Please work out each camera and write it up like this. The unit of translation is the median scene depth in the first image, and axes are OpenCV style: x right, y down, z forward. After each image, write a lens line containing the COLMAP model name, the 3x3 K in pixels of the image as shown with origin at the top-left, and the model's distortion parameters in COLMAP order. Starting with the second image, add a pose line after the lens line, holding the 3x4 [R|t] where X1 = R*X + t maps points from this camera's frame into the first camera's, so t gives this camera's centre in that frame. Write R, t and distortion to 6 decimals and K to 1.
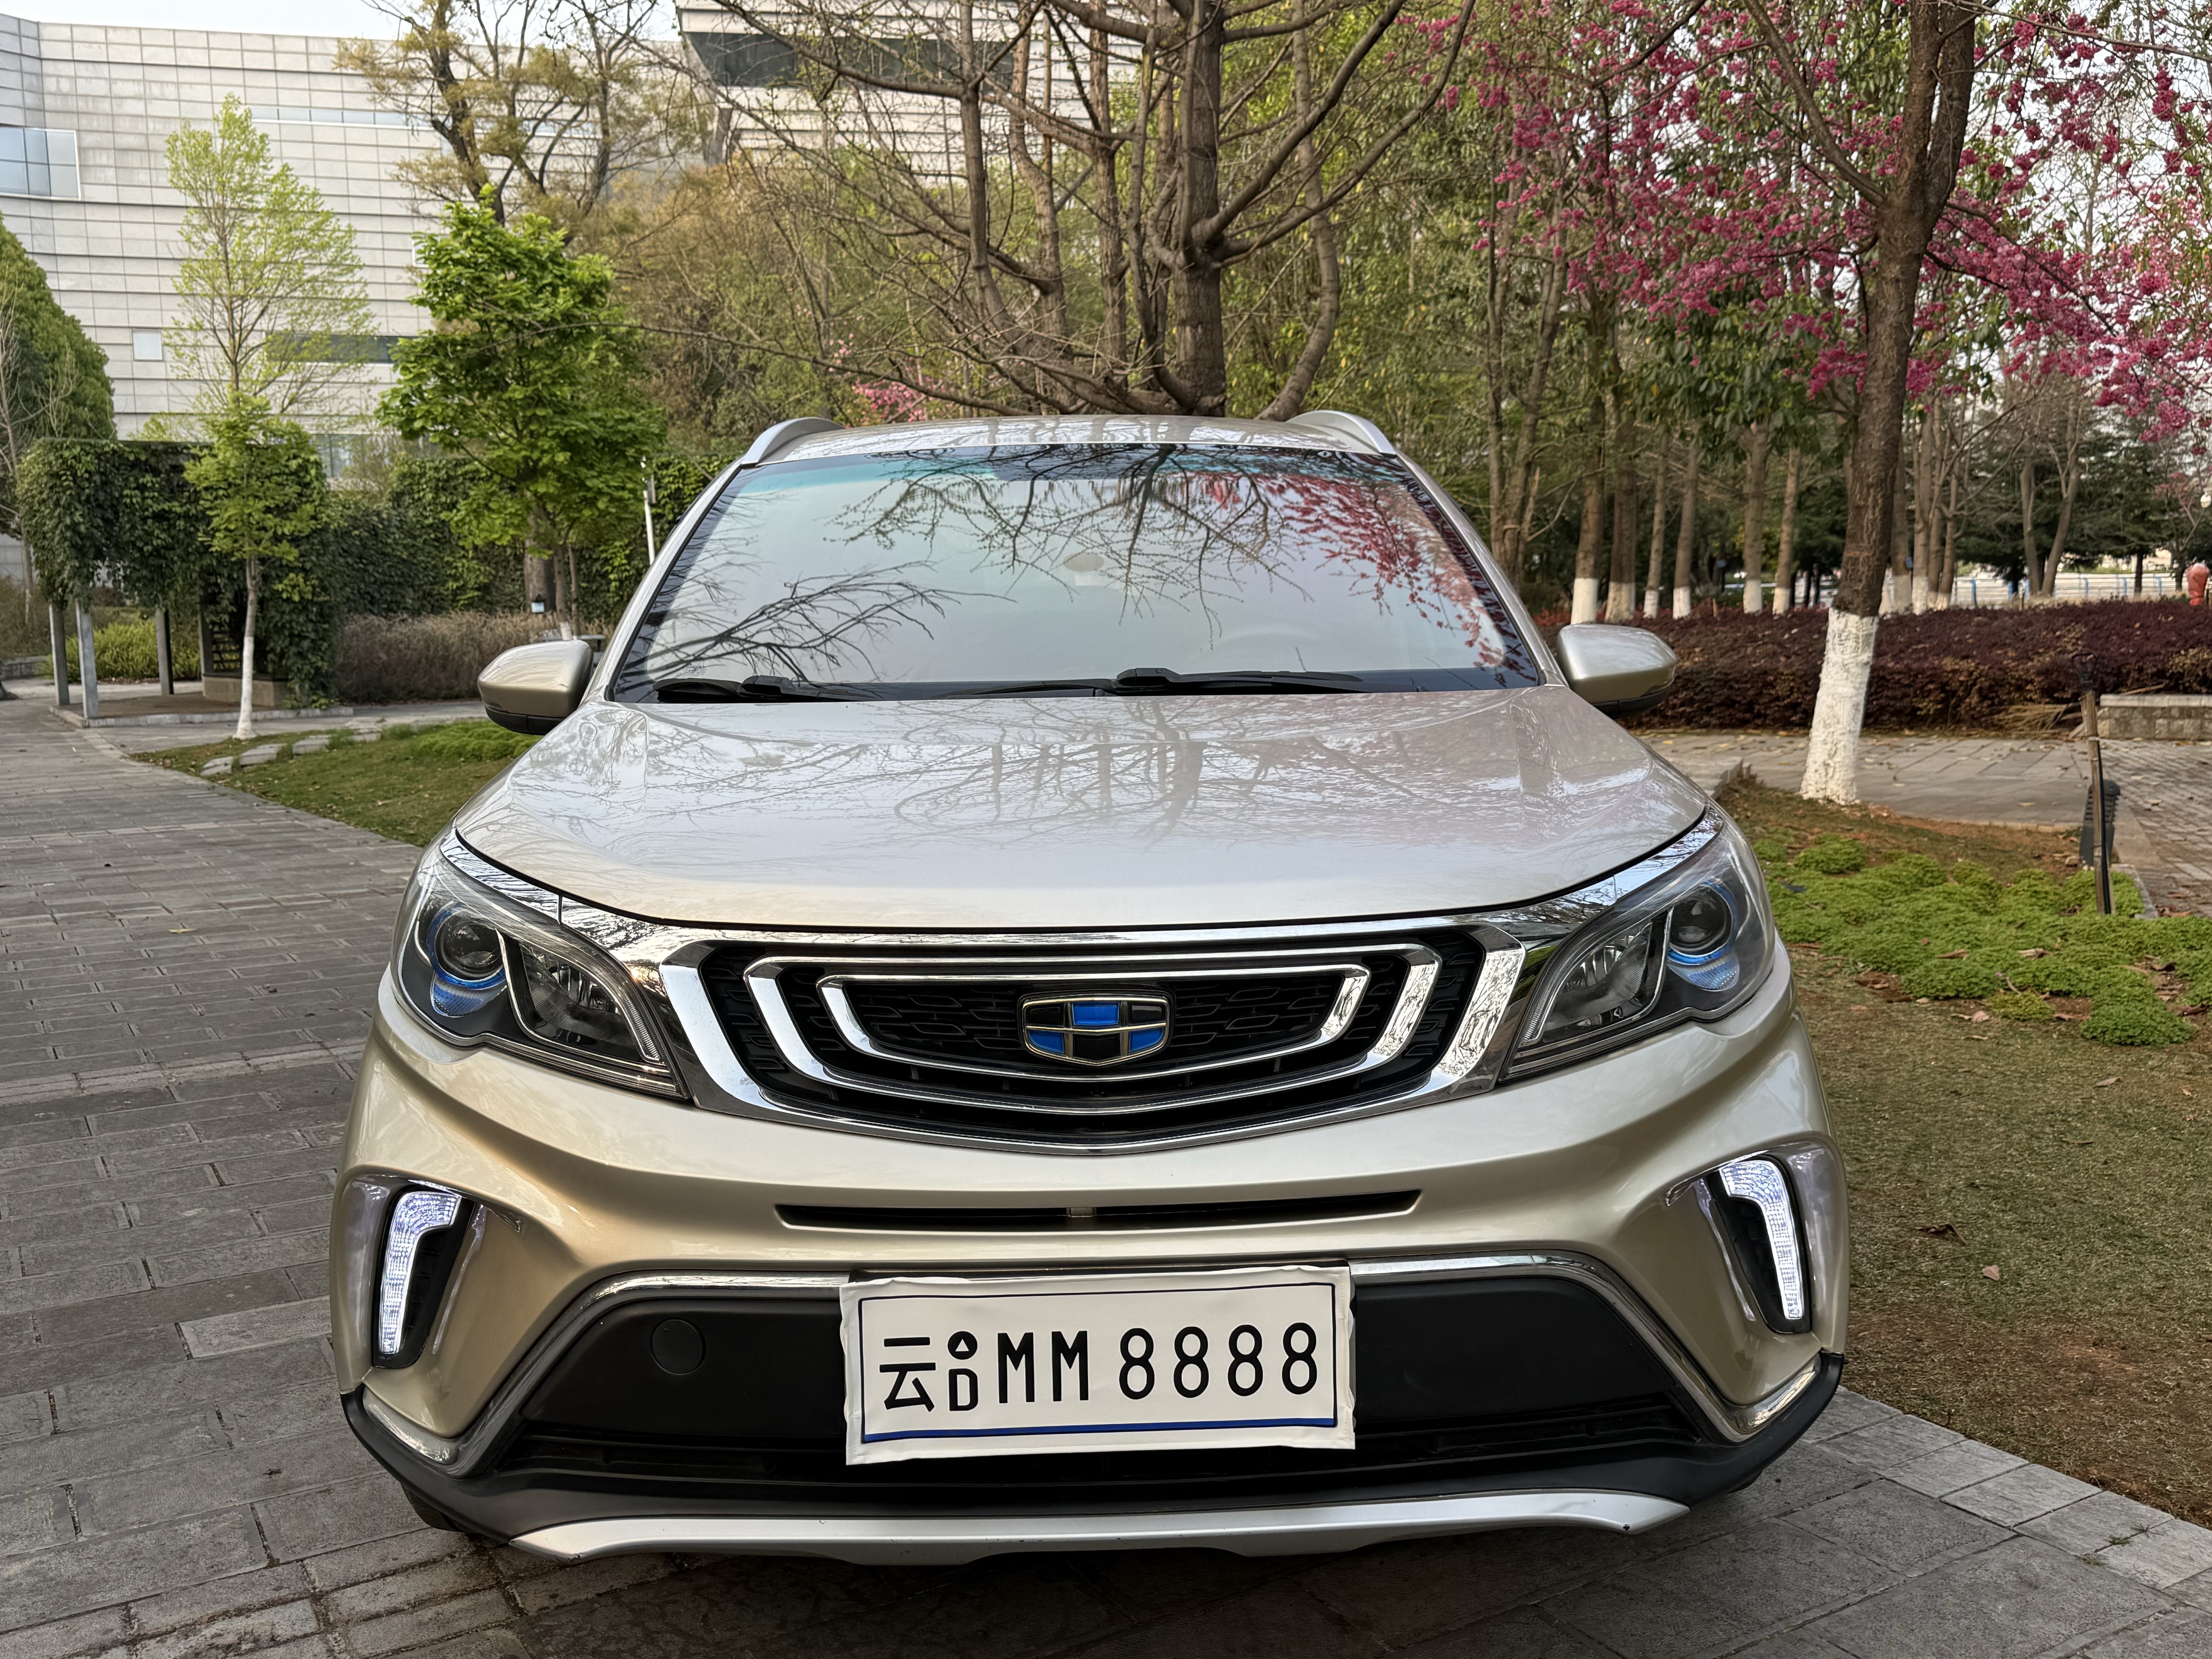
lens RADIAL K [[2069.6, 0, 1122.2], [0, 2069.6, 964.3], [0, 0, 1]] dist [0.004786, 0.000000]
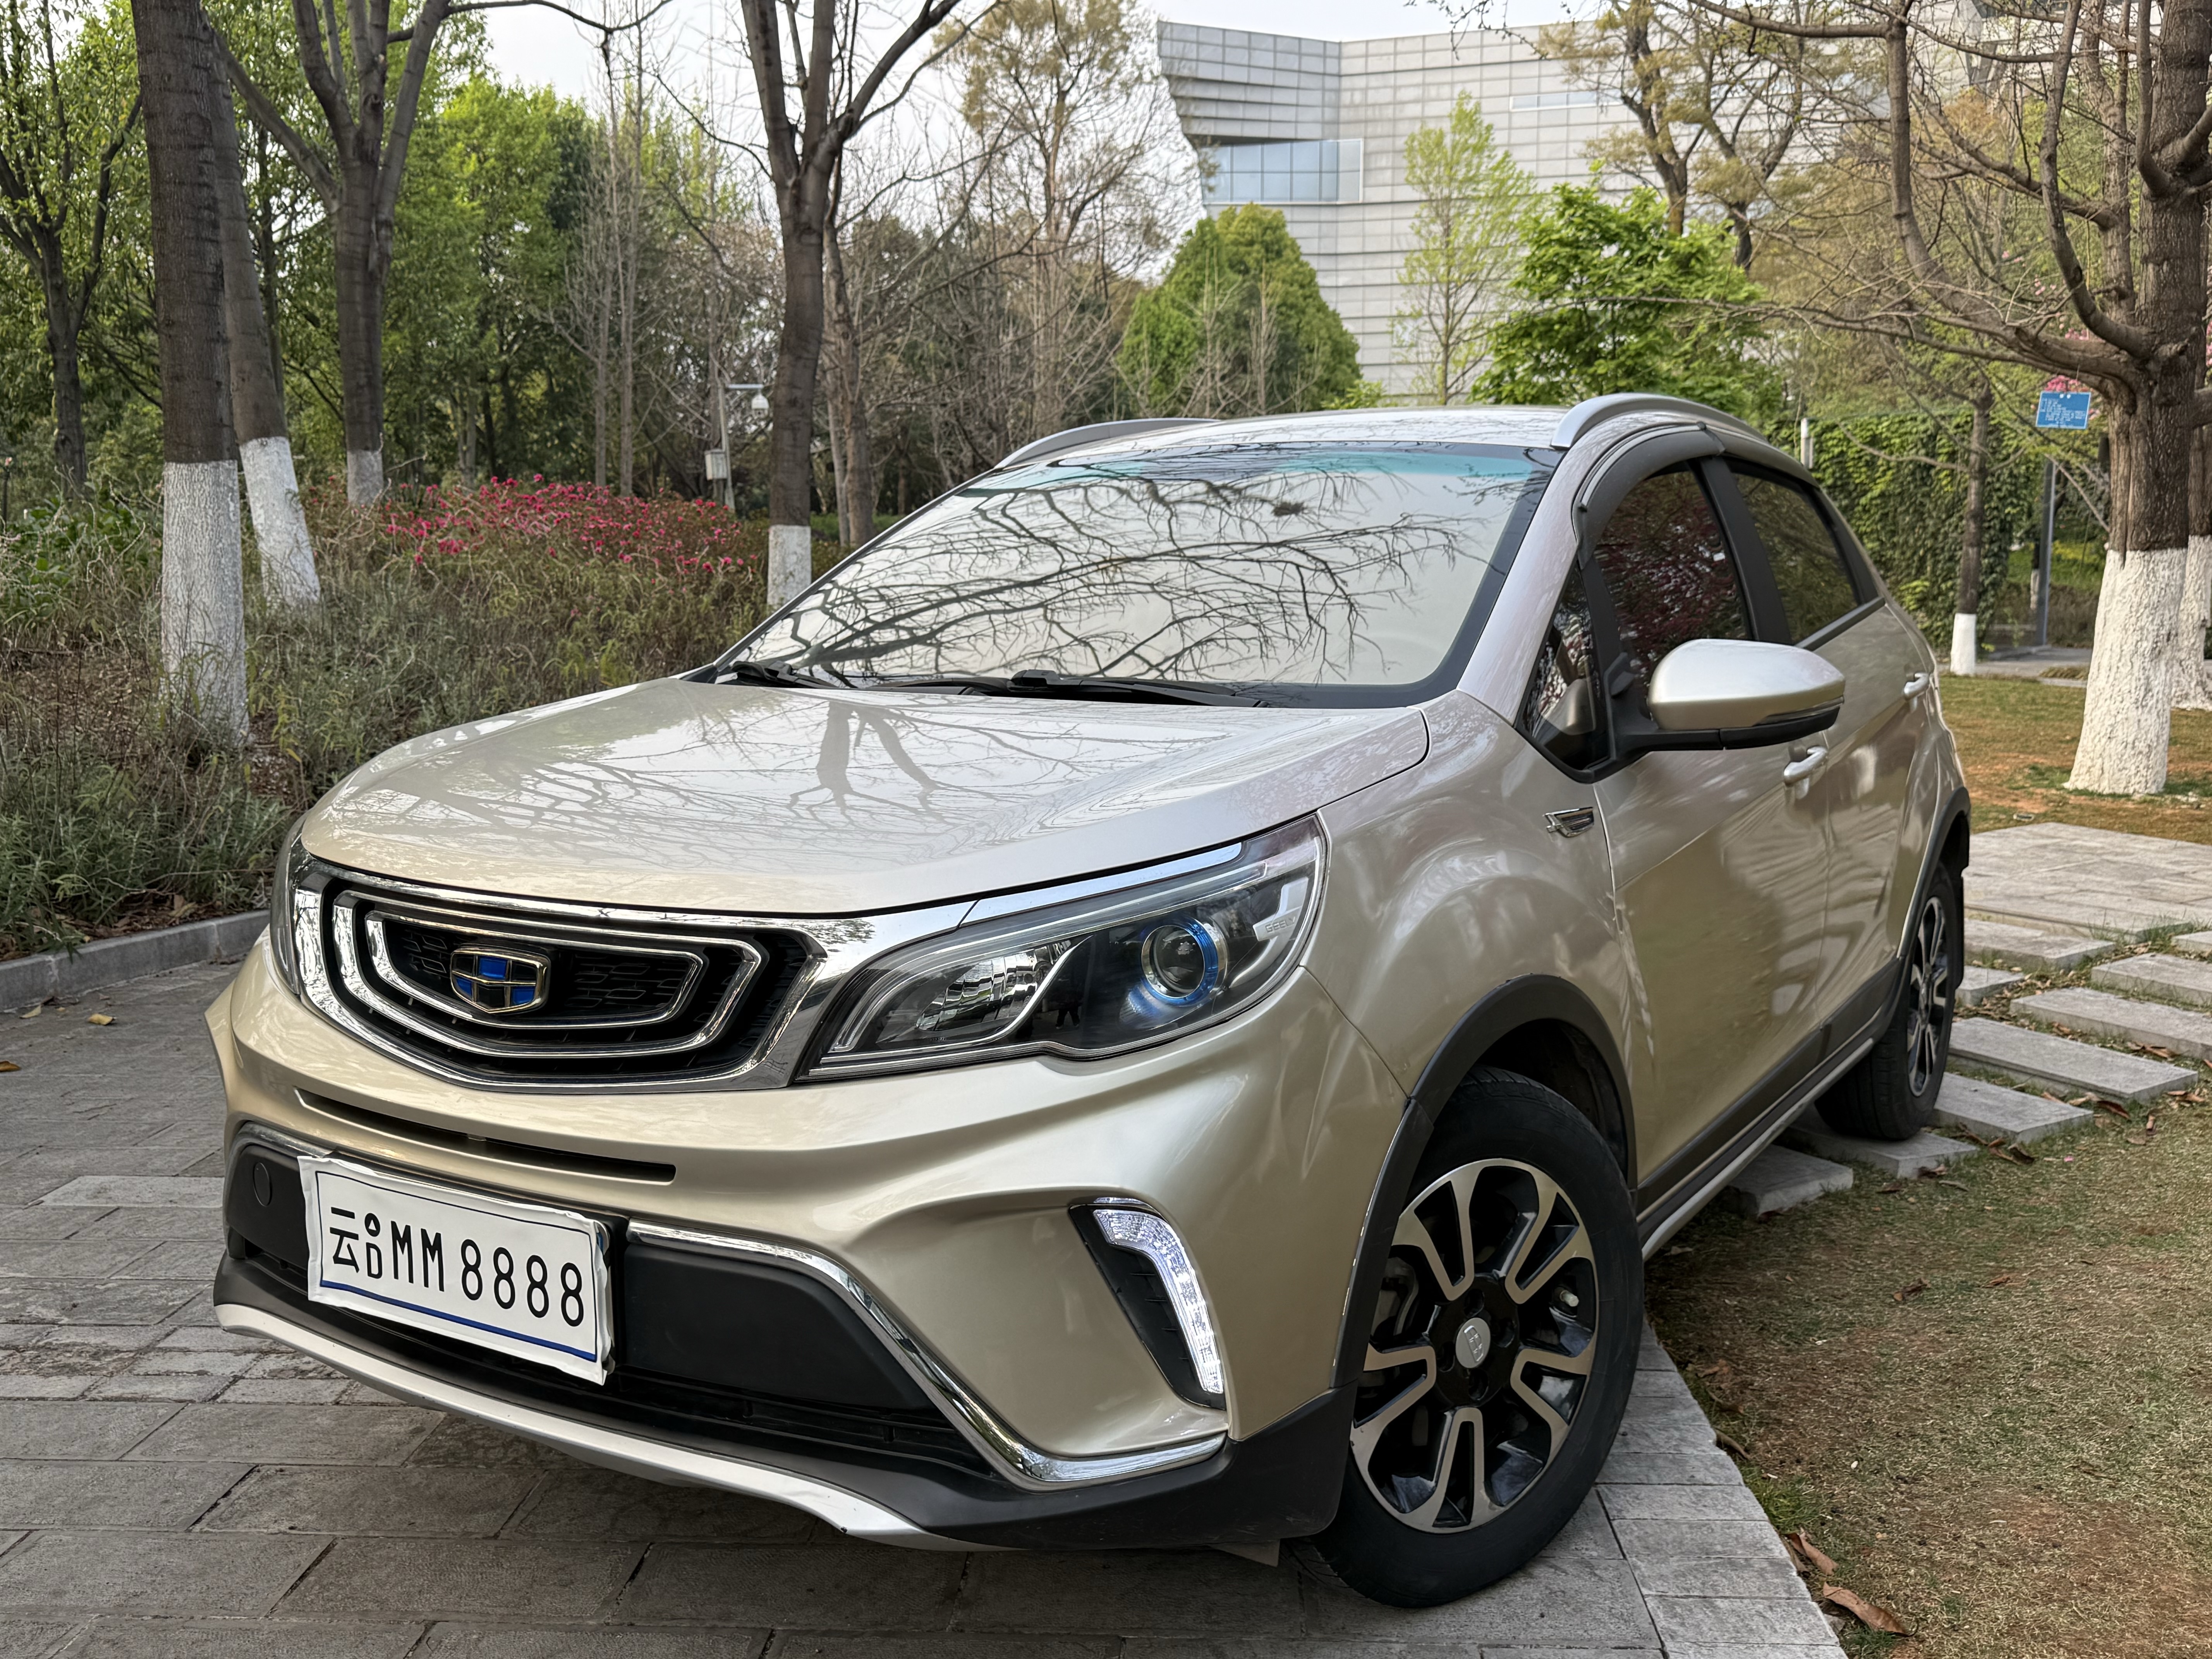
lens RADIAL K [[2069.6, 0, 1117.6], [0, 2069.6, 1022.9], [0, 0, 1]] dist [0.004786, 0.000000]
pose [[0.818374, 0.135545, -0.558473, 0.122069], [-0.112174, 0.990771, 0.076089, -0.009612], [0.563632, 0.000377, 0.826026, 0.031686]]
